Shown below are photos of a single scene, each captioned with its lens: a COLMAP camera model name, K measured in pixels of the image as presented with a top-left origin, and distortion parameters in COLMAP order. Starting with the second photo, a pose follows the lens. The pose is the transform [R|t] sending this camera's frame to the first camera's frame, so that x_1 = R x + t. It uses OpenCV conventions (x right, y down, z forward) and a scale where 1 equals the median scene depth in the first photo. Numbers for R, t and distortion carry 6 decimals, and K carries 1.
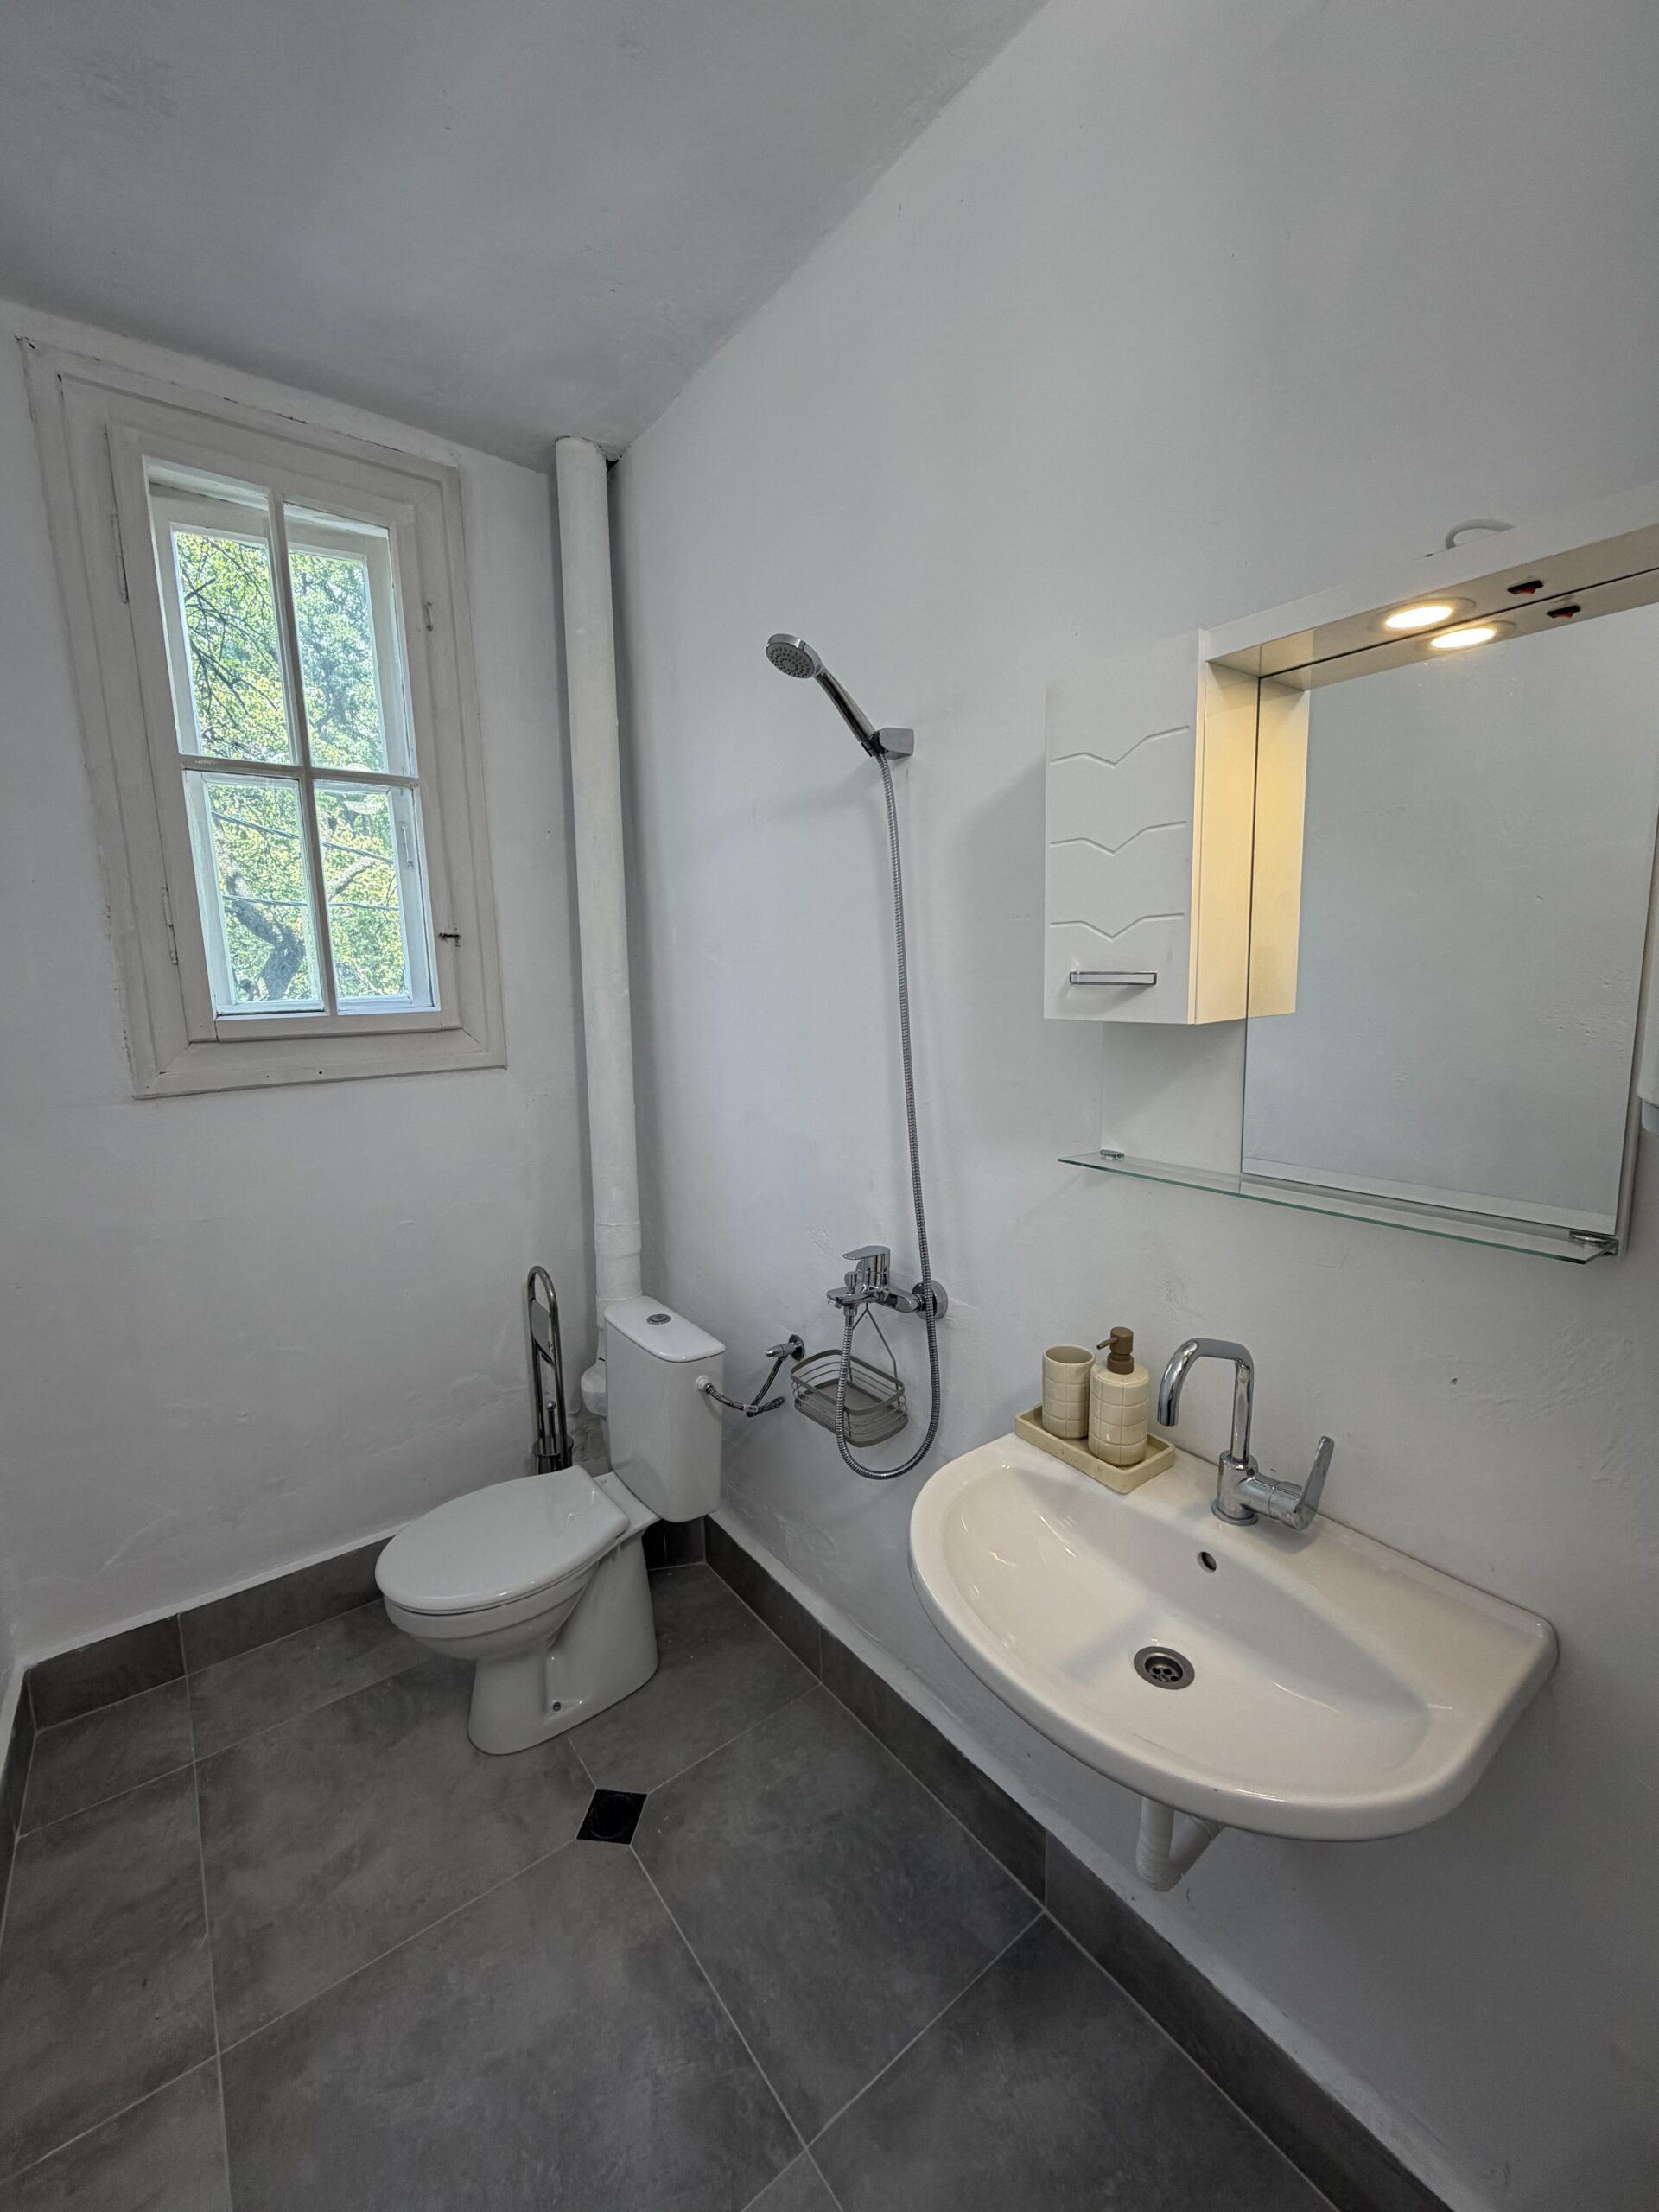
lens RADIAL K [[899.4, 0, 822.7], [0, 899.4, 1105.5], [0, 0, 1]] dist [-0.000519, 0.000105]
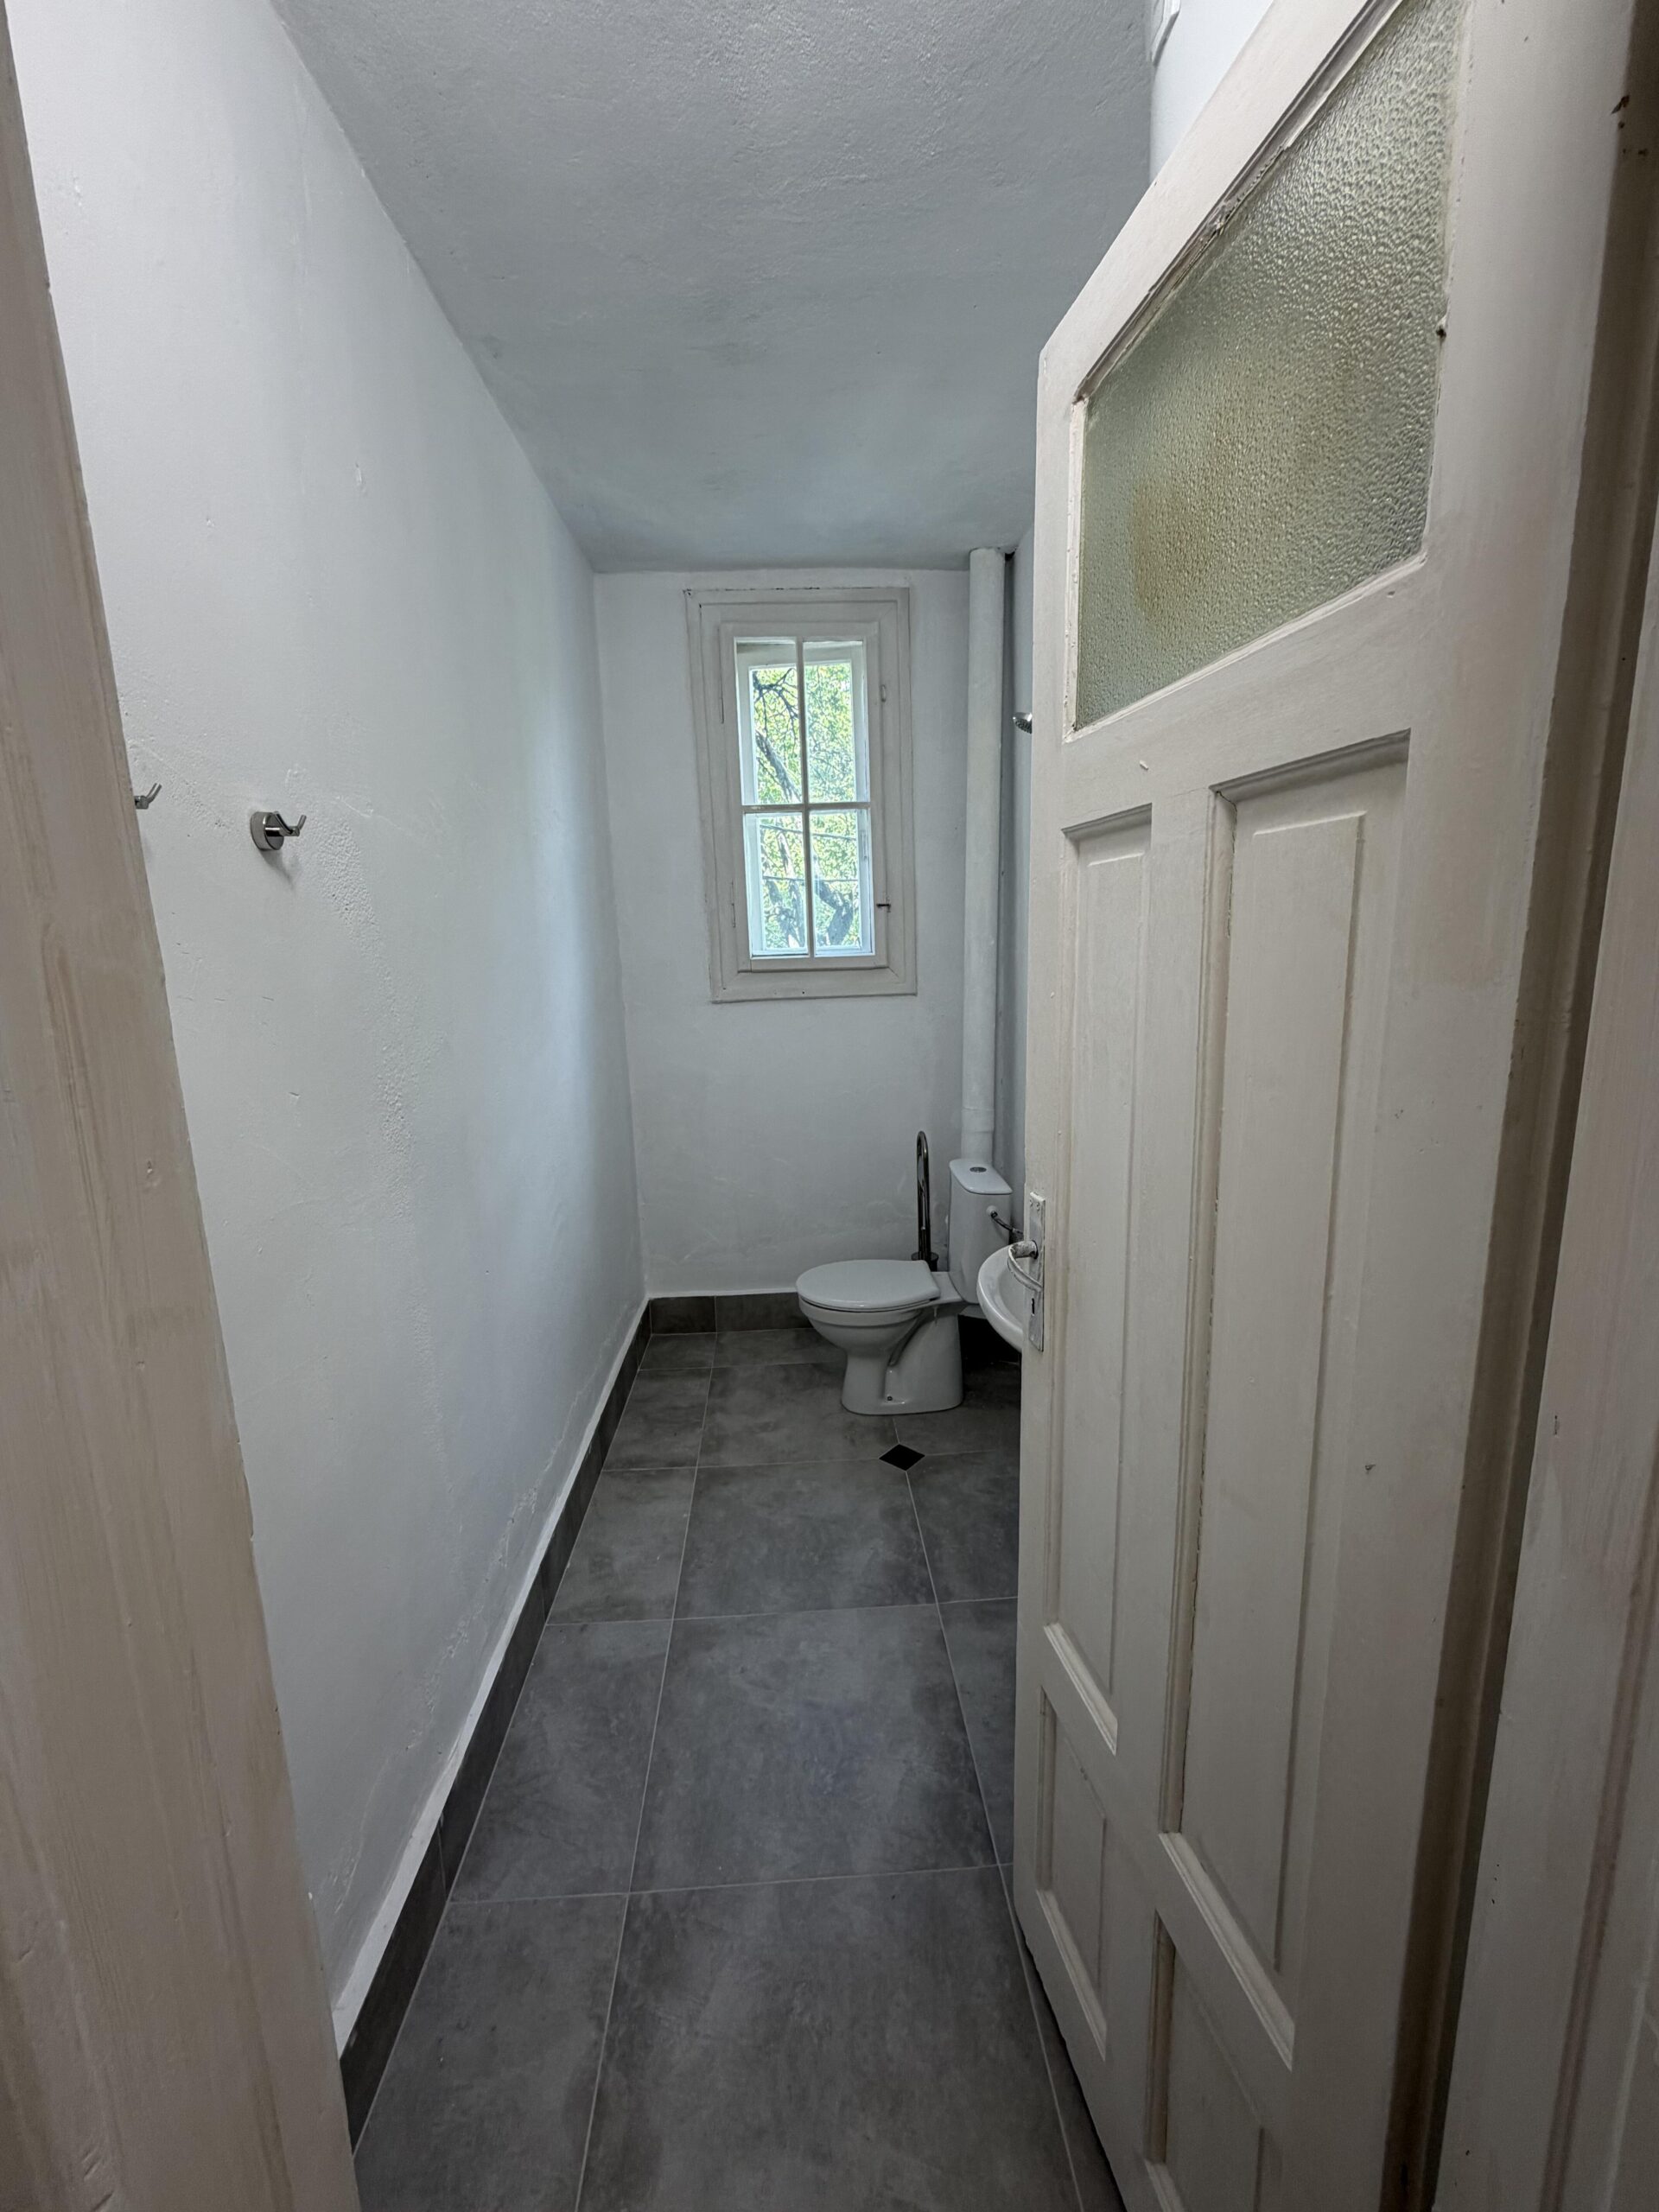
lens RADIAL K [[899.4, 0, 829.5], [0, 899.4, 1102.8], [0, 0, 1]] dist [-0.000519, 0.000105]
pose [[0.827041, 0.097574, -0.553609, 0.447928], [-0.070957, 0.995064, 0.069377, 0.051118], [0.557646, -0.018095, 0.829882, -0.365069]]
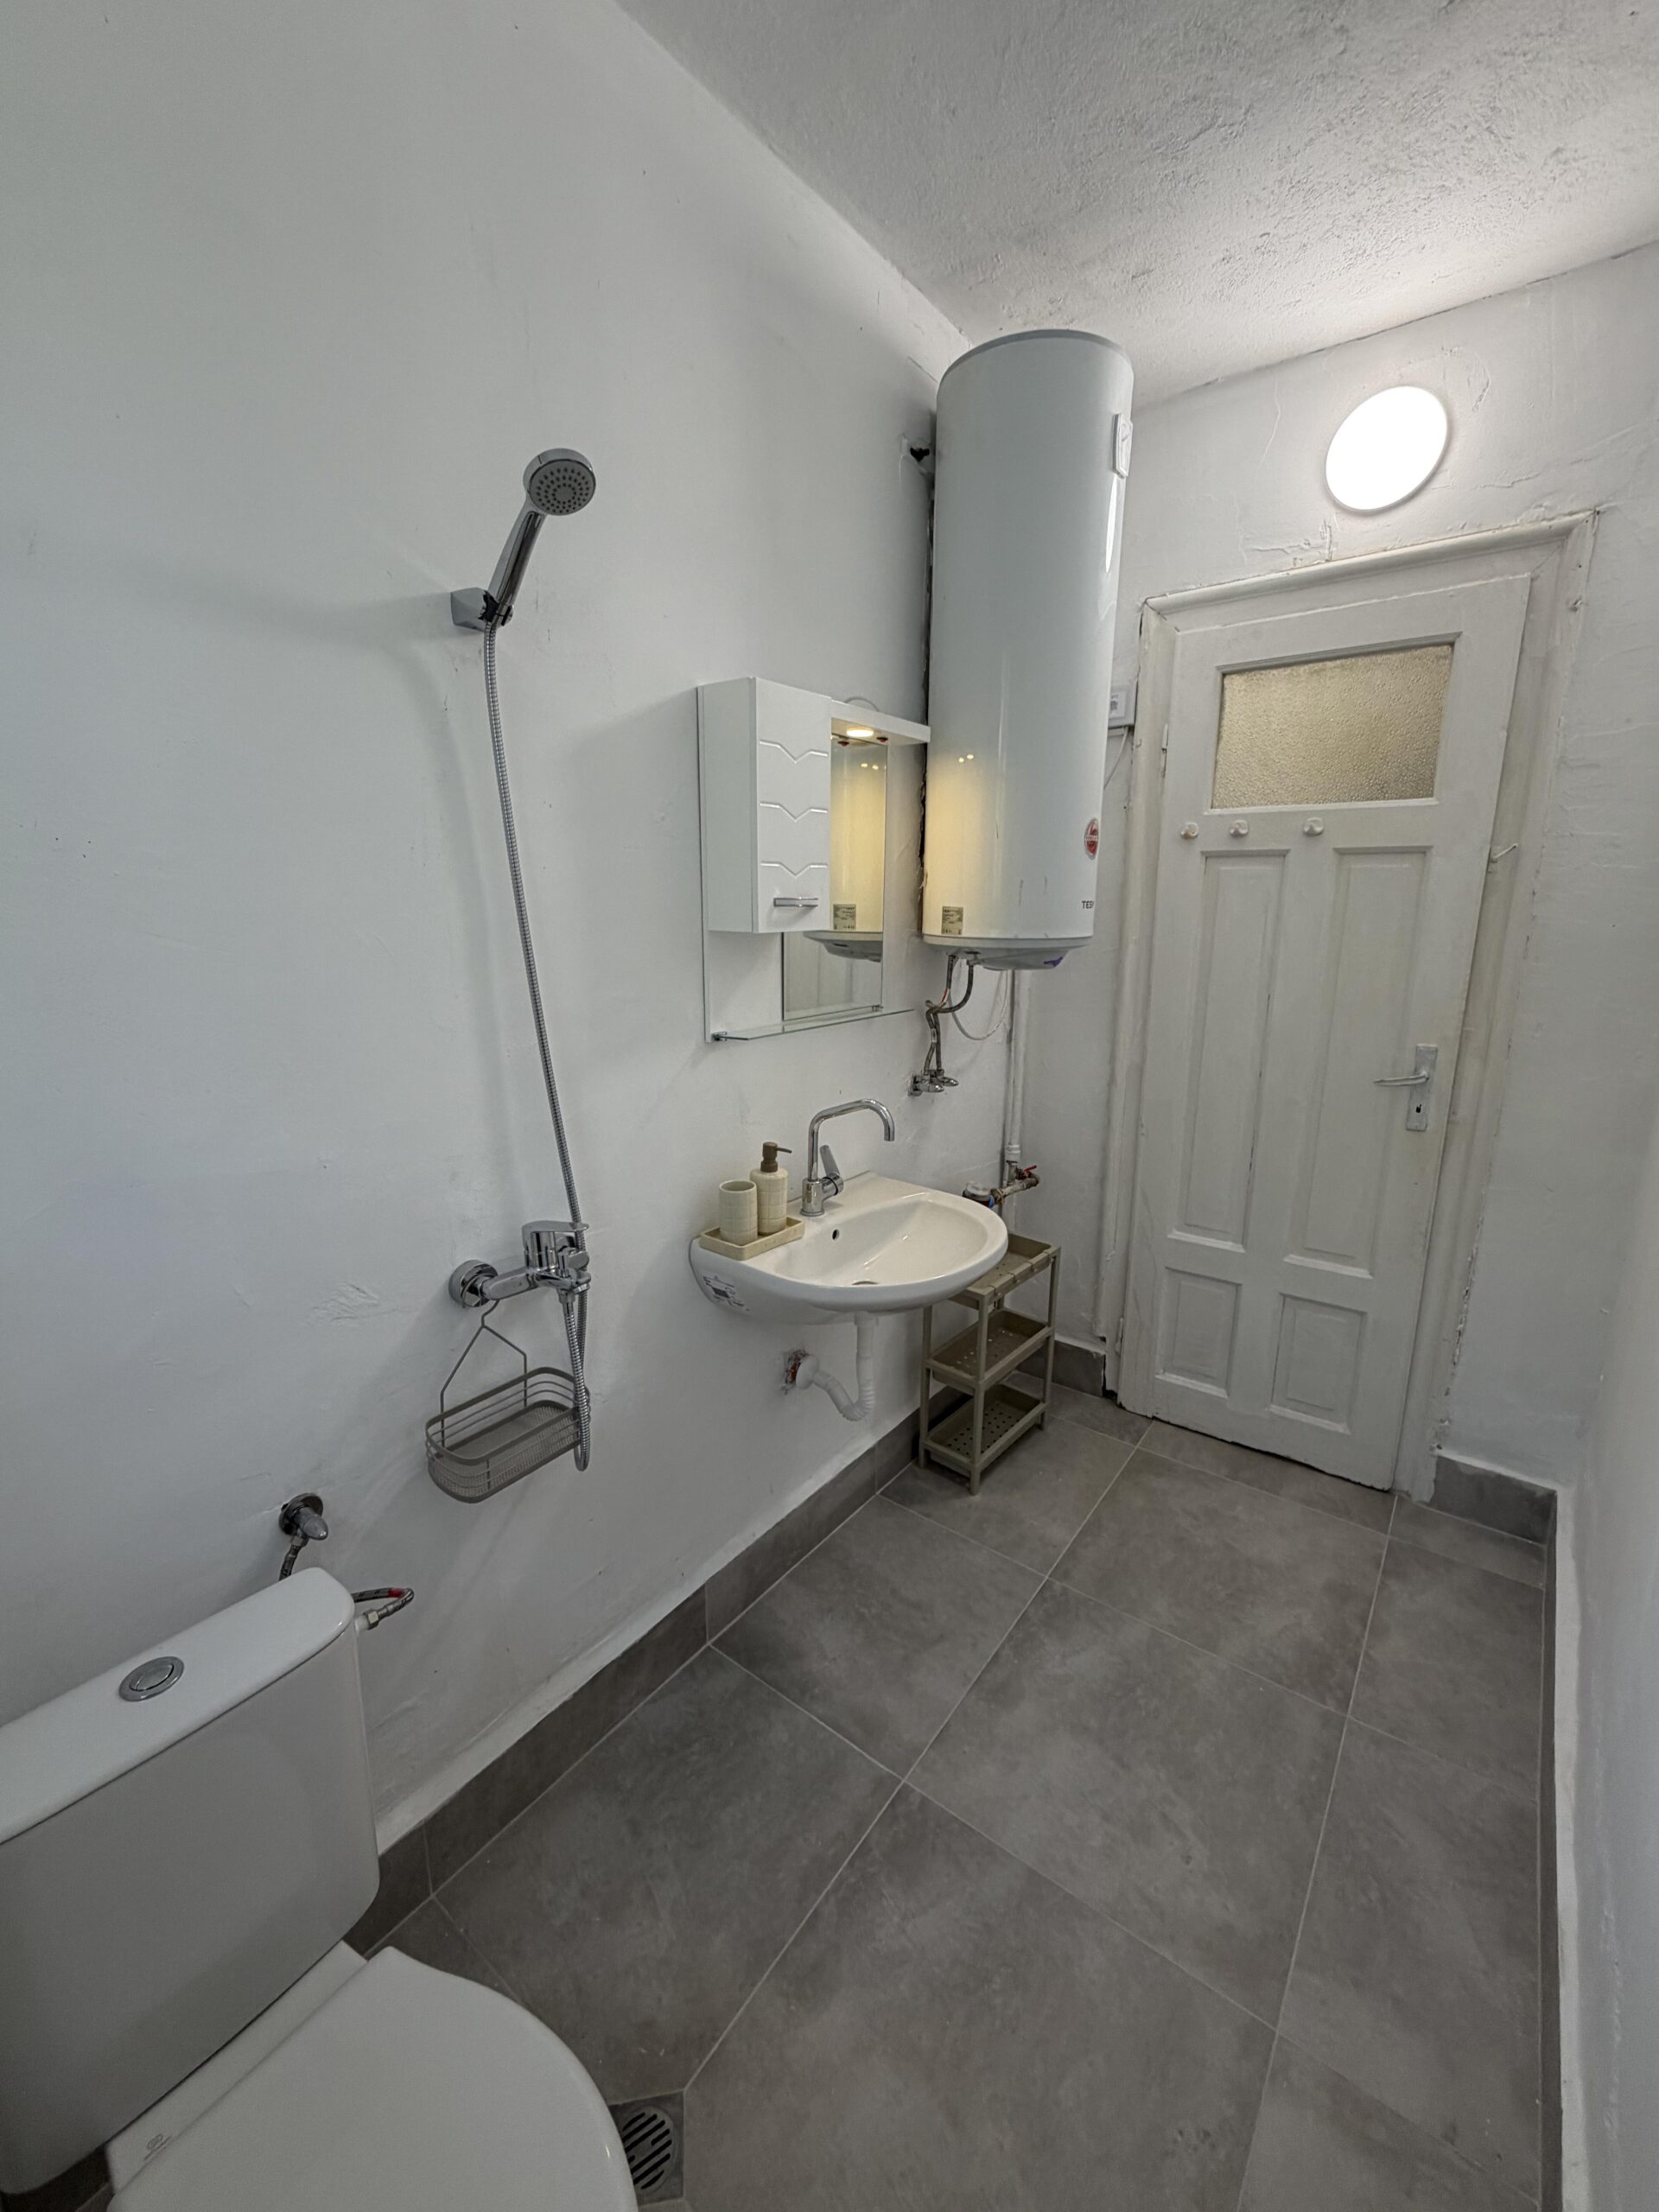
lens RADIAL K [[899.4, 0, 831.9], [0, 899.4, 1103.2], [0, 0, 1]] dist [-0.000519, 0.000105]
pose [[-0.266921, -0.199237, 0.942899, -0.691167], [0.148654, 0.958175, 0.244547, -0.103157], [-0.952184, 0.205440, -0.226139, 0.782971]]
